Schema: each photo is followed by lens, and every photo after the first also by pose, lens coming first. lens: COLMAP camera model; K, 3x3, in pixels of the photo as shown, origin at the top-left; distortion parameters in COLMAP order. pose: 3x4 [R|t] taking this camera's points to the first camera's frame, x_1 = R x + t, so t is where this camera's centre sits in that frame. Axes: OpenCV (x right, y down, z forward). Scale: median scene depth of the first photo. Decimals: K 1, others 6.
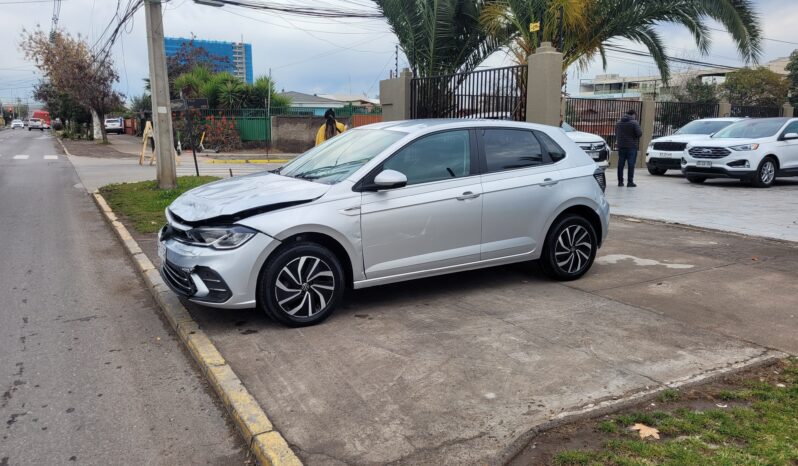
lens RADIAL K [[600.9, 0, 390.3], [0, 600.9, 230.2], [0, 0, 1]] dist [0.039762, -0.013390]
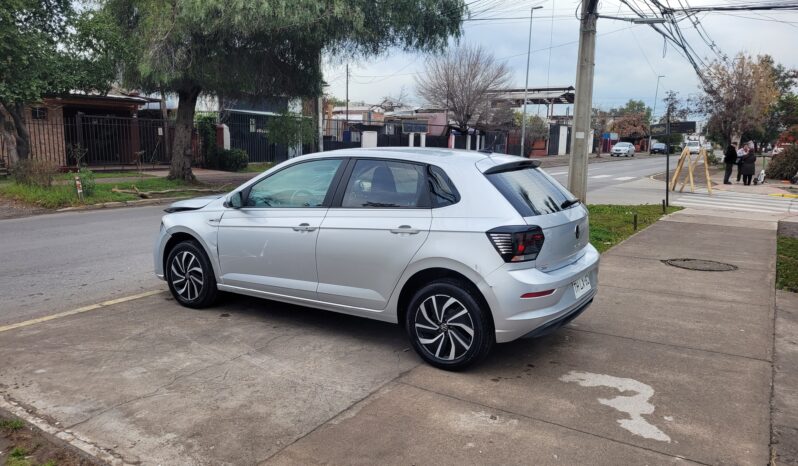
lens RADIAL K [[600.9, 0, 395.3], [0, 600.9, 236.5], [0, 0, 1]] dist [0.039762, -0.013390]
pose [[0.476157, 0.148451, -0.866739, 1.113598], [-0.176259, 0.981757, 0.071320, -0.148621], [0.861514, 0.118811, 0.493637, 0.715854]]
